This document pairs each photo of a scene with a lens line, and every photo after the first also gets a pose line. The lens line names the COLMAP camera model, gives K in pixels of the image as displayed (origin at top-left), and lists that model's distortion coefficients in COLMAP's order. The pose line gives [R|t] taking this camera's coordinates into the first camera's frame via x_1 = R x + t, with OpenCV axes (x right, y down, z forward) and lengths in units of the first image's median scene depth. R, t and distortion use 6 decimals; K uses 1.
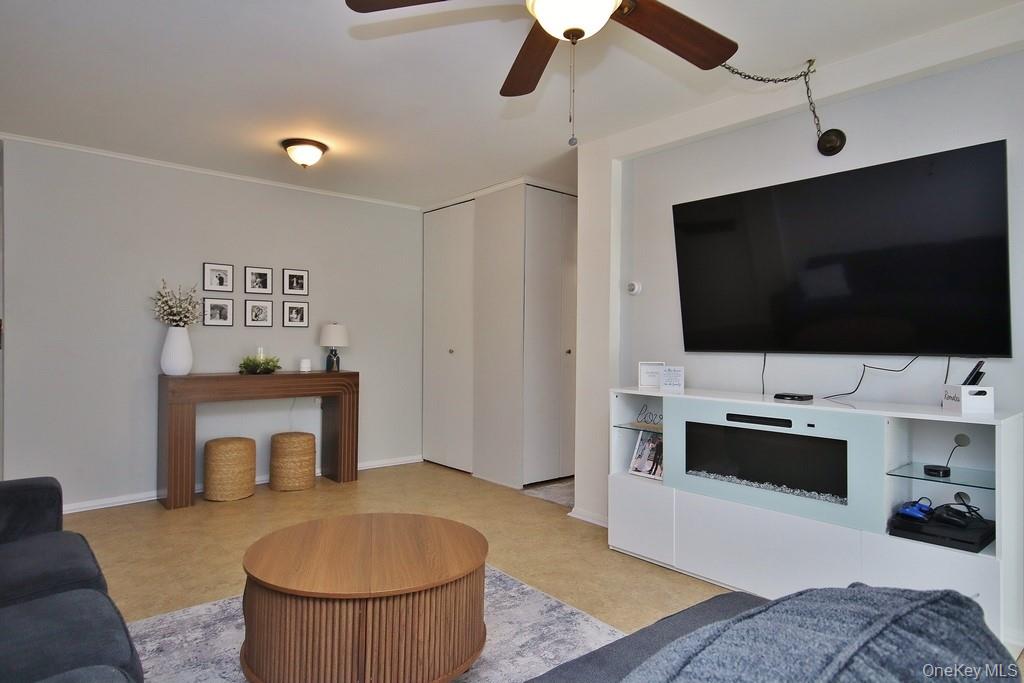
lens RADIAL K [[606.4, 0, 511.6], [0, 606.4, 342.0], [0, 0, 1]] dist [0.006460, 0.017852]
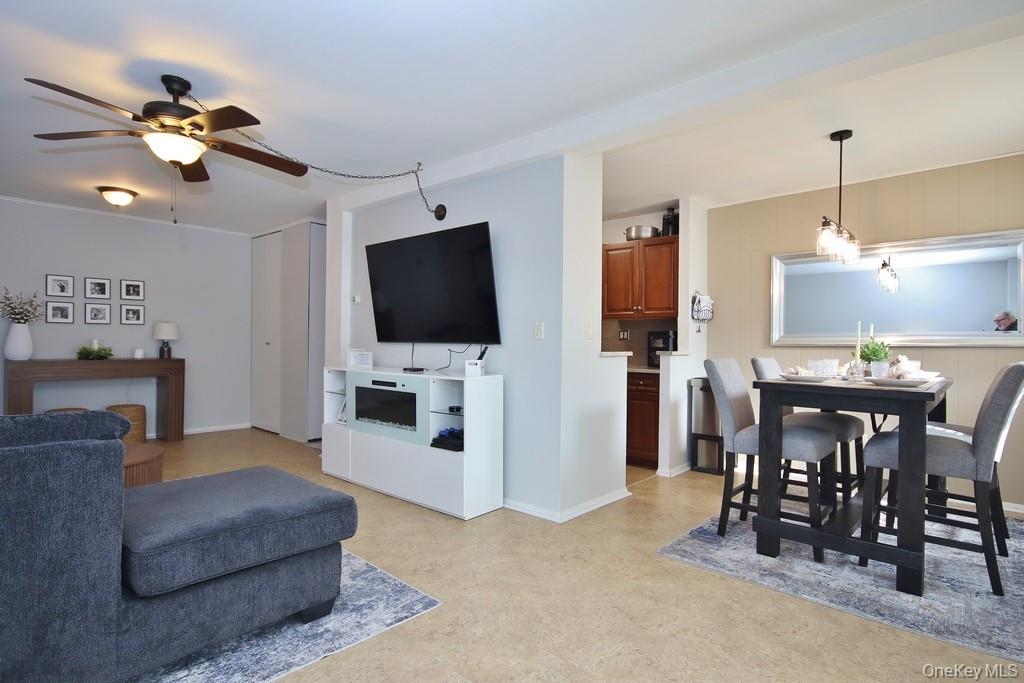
lens RADIAL K [[525.8, 0, 514.0], [0, 525.8, 343.1], [0, 0, 1]] dist [0.015180, -0.005878]
pose [[0.990758, 0.002326, 0.135624, 0.348831], [-0.003240, 0.999974, 0.006516, 0.006403], [-0.135605, -0.006895, 0.990739, -0.274915]]
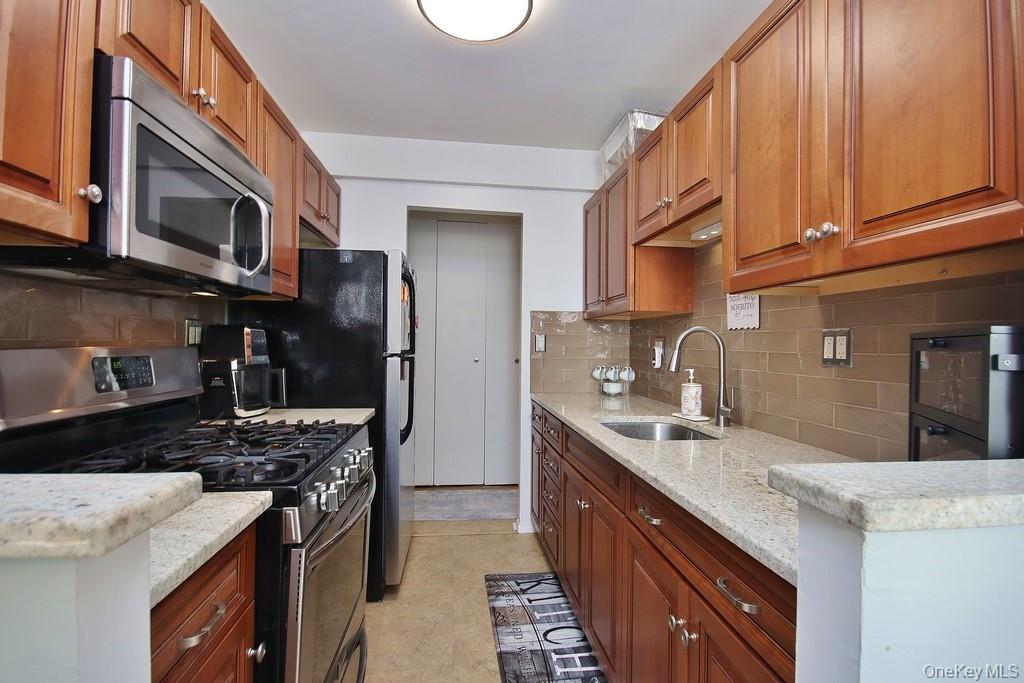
lens RADIAL K [[471.6, 0, 511.3], [0, 471.6, 345.3], [0, 0, 1]] dist [-0.004805, -0.000737]
pose [[0.823746, -0.001493, -0.566958, 0.797142], [0.000105, 0.999997, -0.002481, -0.007084], [0.566959, 0.001985, 0.823743, 0.584806]]
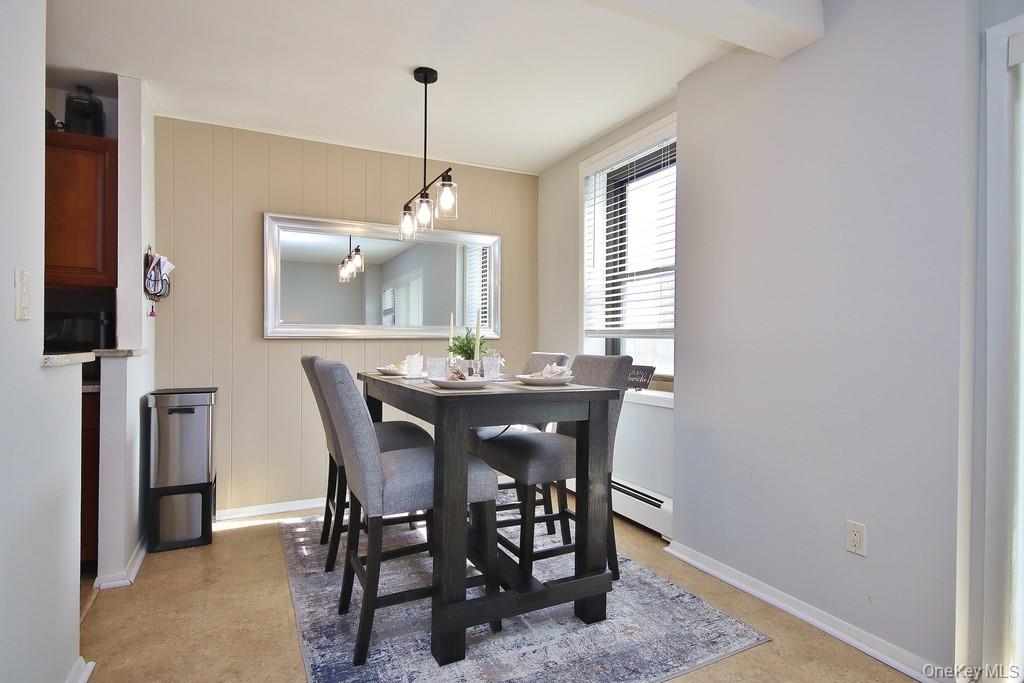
lens RADIAL K [[525.8, 0, 512.8], [0, 525.8, 344.4], [0, 0, 1]] dist [0.015180, -0.005878]
pose [[0.240561, -0.010819, 0.970574, 0.350999], [-0.008627, 0.999875, 0.013284, 0.012034], [-0.970596, -0.011569, 0.240437, 0.190012]]
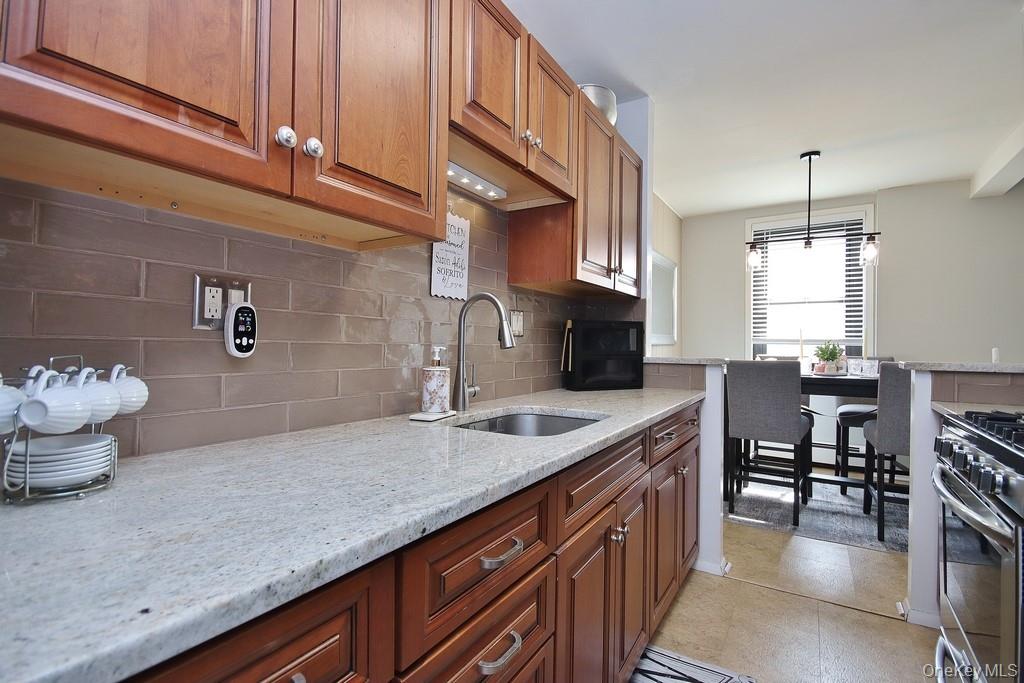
lens RADIAL K [[471.6, 0, 511.7], [0, 471.6, 345.0], [0, 0, 1]] dist [-0.004805, -0.000737]
pose [[-0.283303, -0.011337, 0.958964, 0.334603], [-0.013192, 0.999882, 0.007924, 0.011921], [-0.958940, -0.010406, -0.283419, 1.129747]]
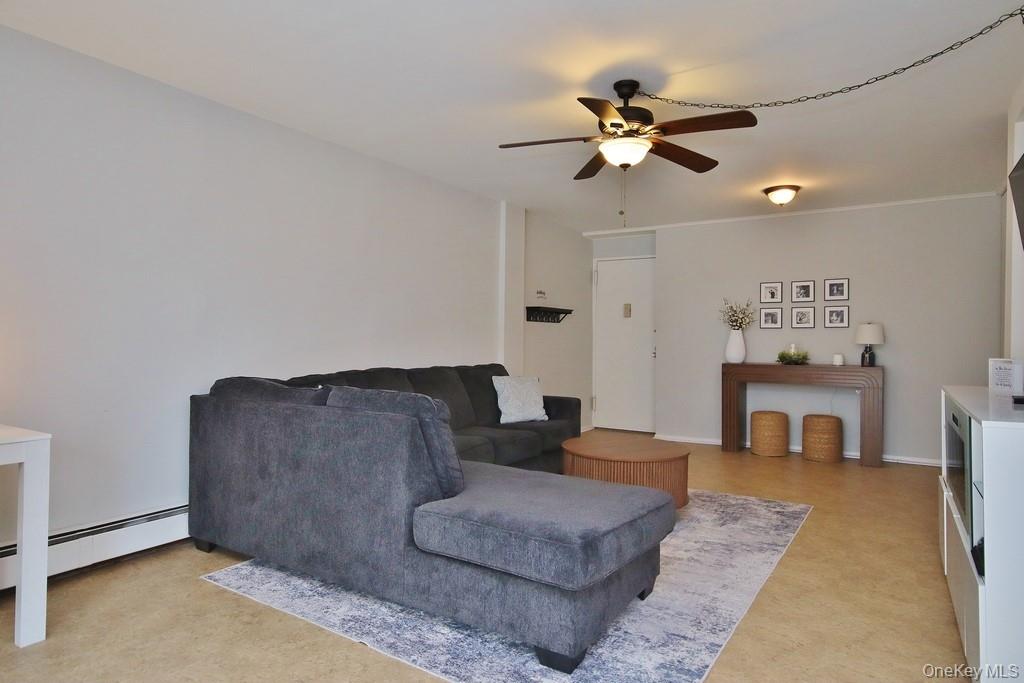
lens RADIAL K [[606.4, 0, 511.9], [0, 606.4, 343.9], [0, 0, 1]] dist [0.006460, 0.017852]
pose [[0.292512, 0.000618, -0.956262, 0.680414], [-0.002630, 0.999997, -0.000158, 0.010416], [0.956258, 0.002561, 0.292512, 0.058671]]
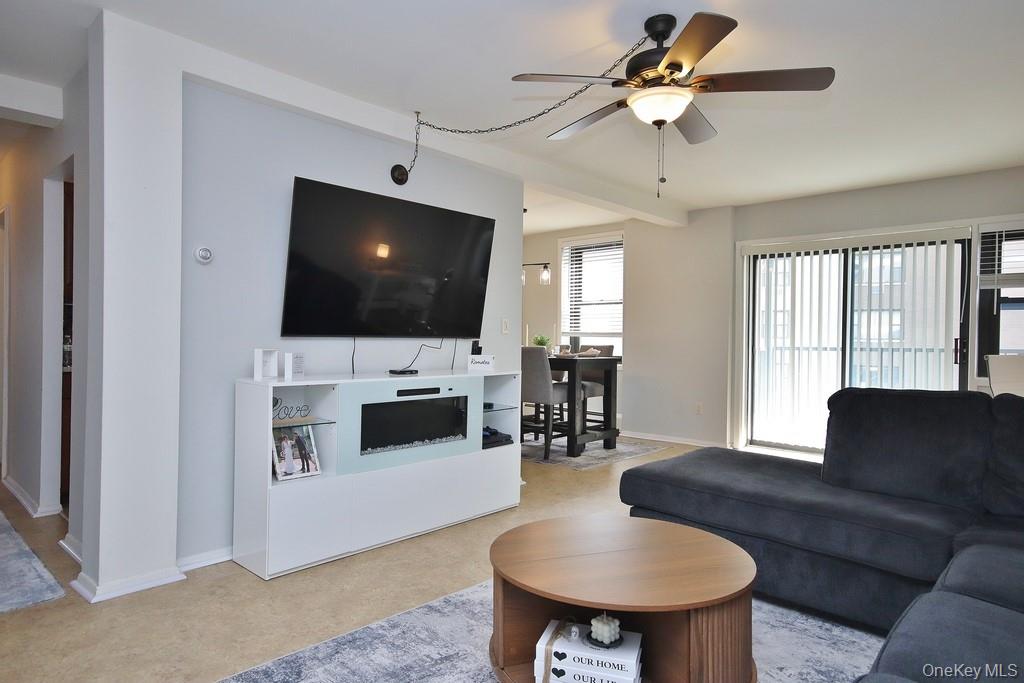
lens RADIAL K [[606.4, 0, 514.3], [0, 606.4, 344.7], [0, 0, 1]] dist [0.006460, 0.017852]
pose [[-0.115767, -0.021353, 0.993047, -0.523799], [-0.014524, 0.999698, 0.019802, 0.003621], [-0.993170, -0.012130, -0.116042, 0.595156]]
